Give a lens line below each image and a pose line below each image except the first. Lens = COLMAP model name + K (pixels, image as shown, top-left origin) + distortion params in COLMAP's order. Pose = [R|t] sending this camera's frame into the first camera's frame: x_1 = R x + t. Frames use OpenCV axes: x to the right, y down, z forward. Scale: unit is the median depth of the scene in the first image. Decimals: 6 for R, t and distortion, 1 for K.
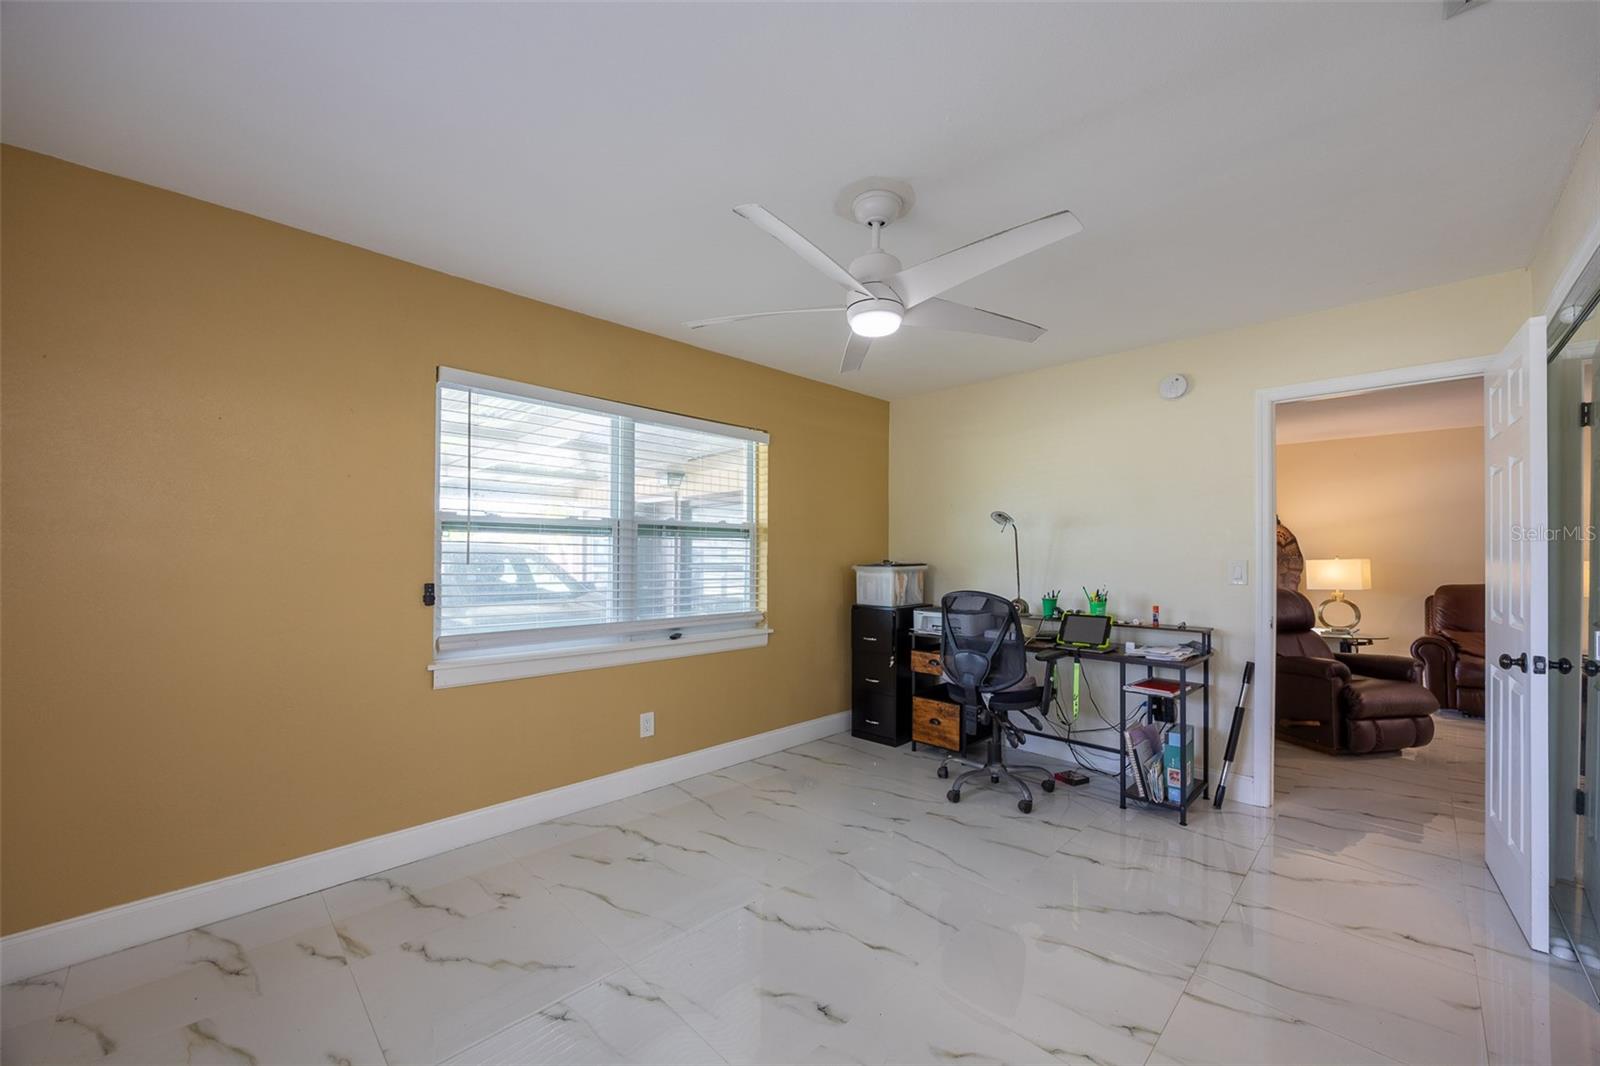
lens RADIAL K [[610.9, 0, 808.2], [0, 610.9, 550.4], [0, 0, 1]] dist [-0.000720, 0.000002]
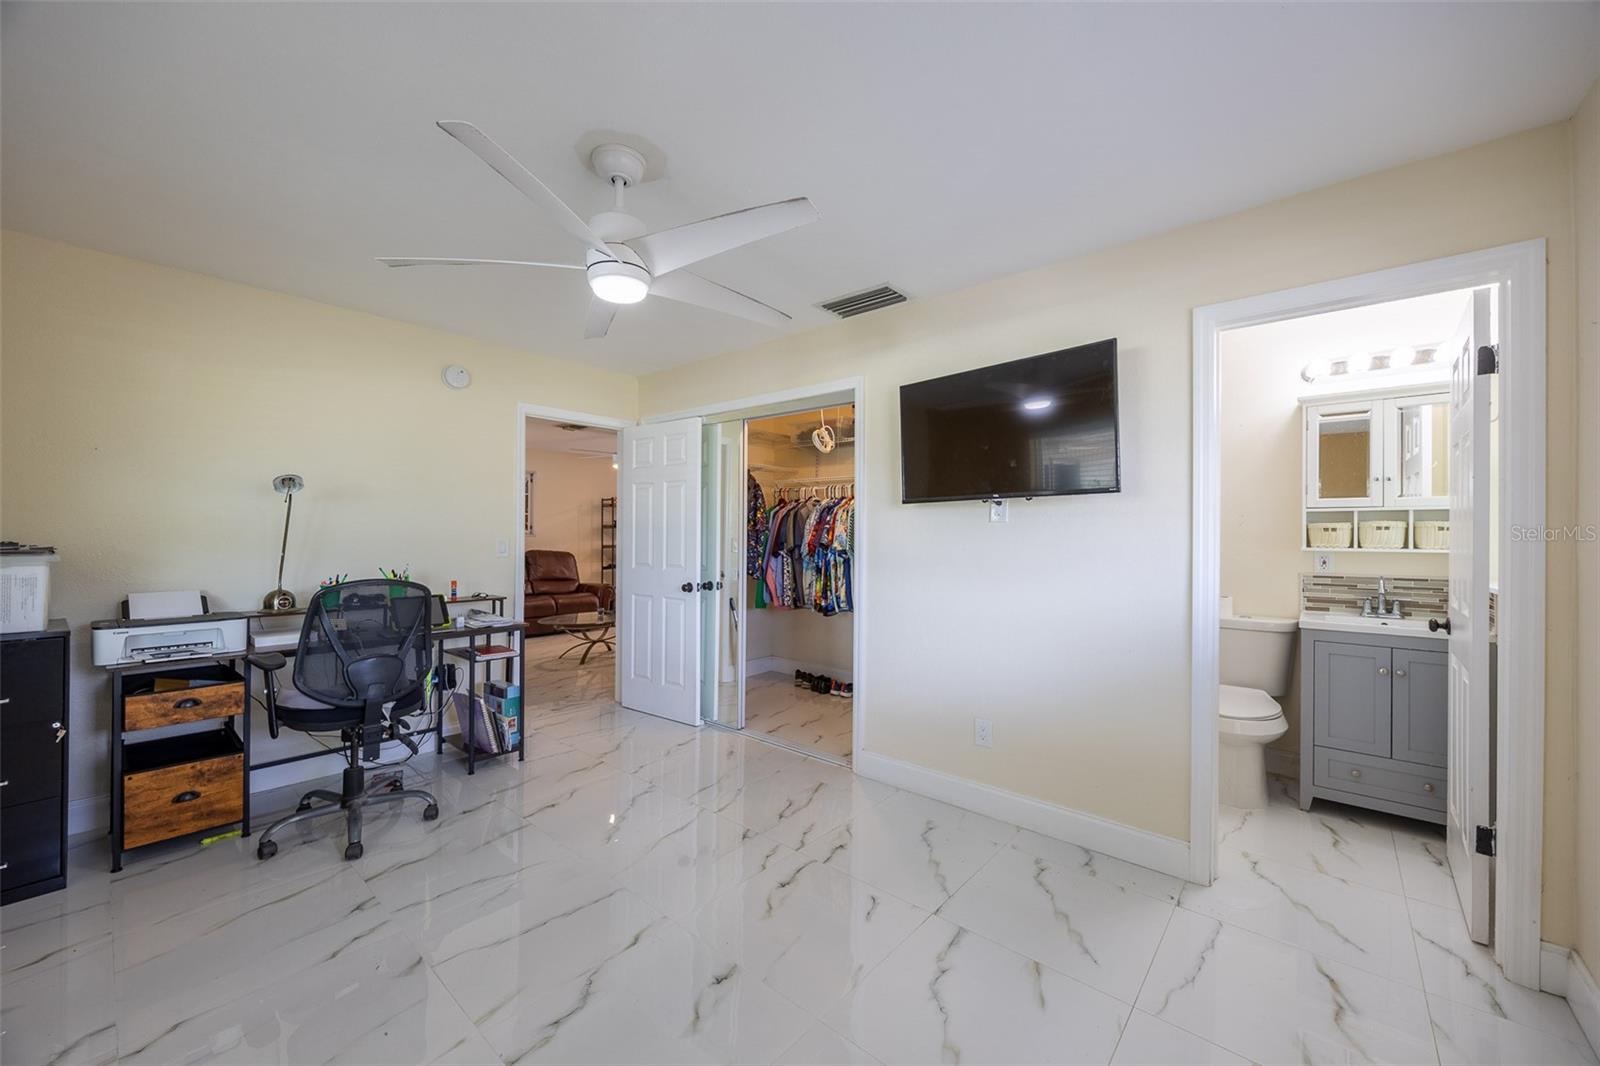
lens RADIAL K [[613.8, 0, 768.2], [0, 613.8, 534.5], [0, 0, 1]] dist [-0.000109, -0.000028]
pose [[-0.032005, -0.006662, 0.999465, -0.524773], [-0.014414, 0.999877, 0.006203, -0.004000], [-0.999384, -0.014207, -0.032098, 0.500640]]
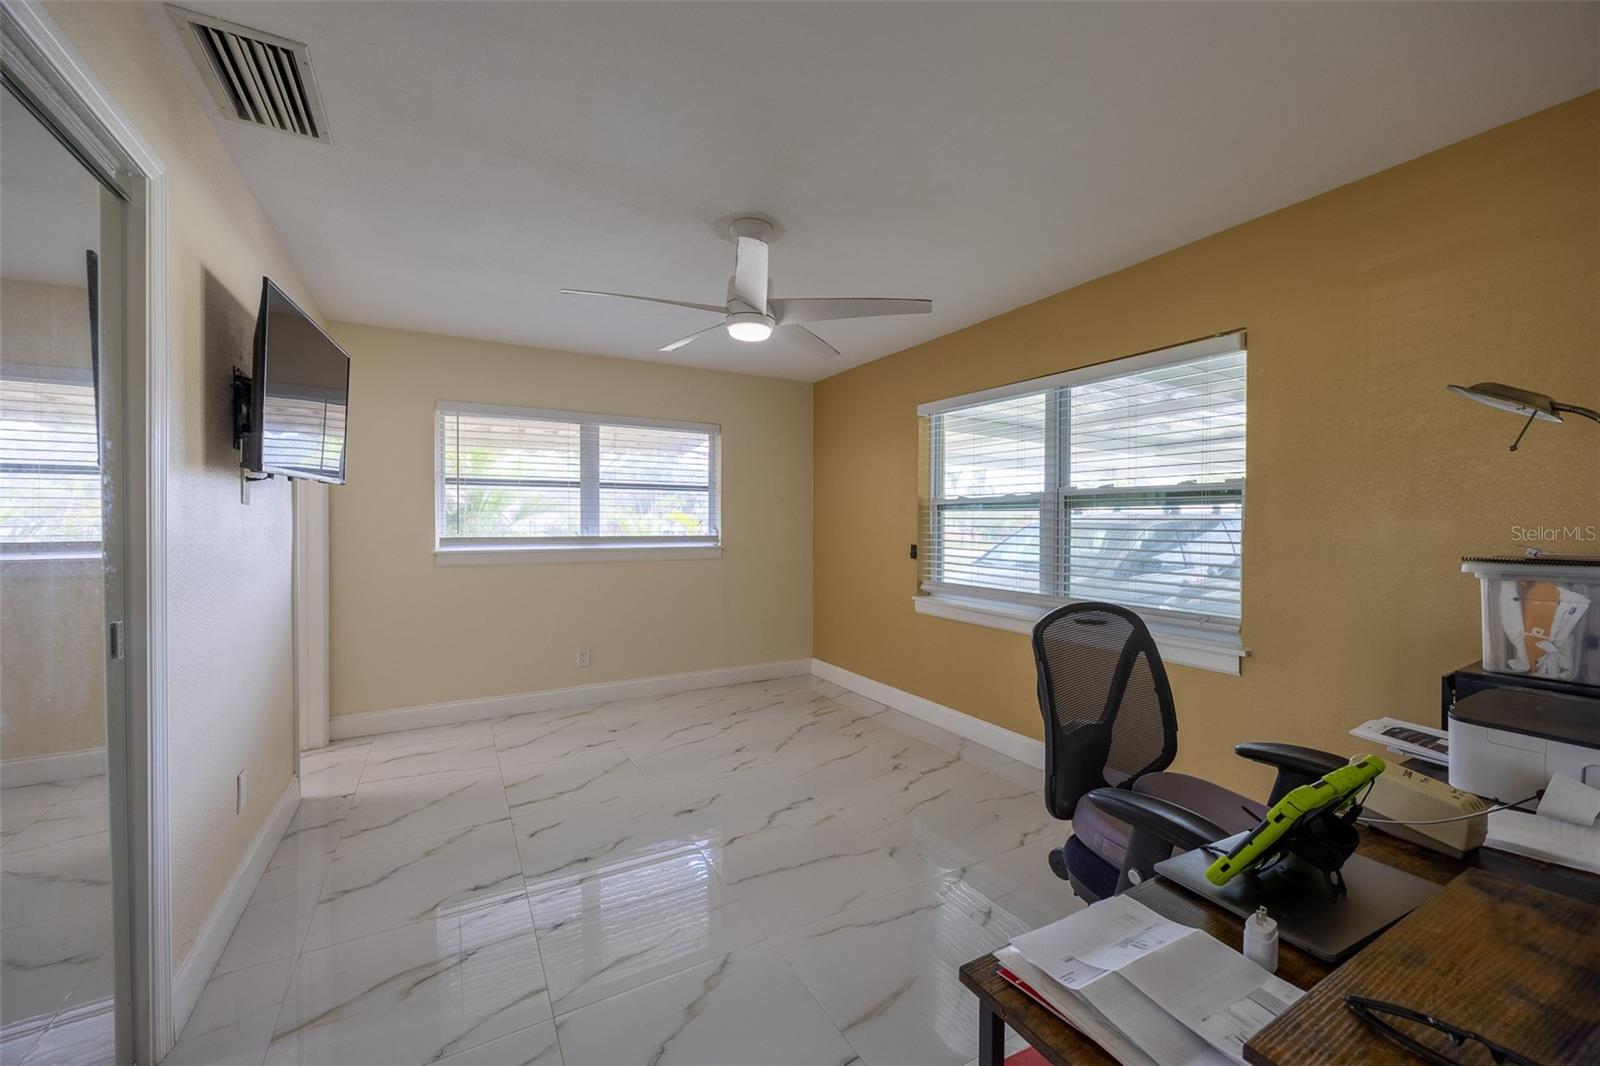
lens RADIAL K [[612.7, 0, 799.1], [0, 612.7, 528.5], [0, 0, 1]] dist [0.000070, -0.000075]
pose [[-0.260406, 0.004225, -0.965490, 0.778376], [0.001142, 0.999991, 0.004068, 0.003989], [0.965499, -0.000043, -0.260409, 0.881724]]
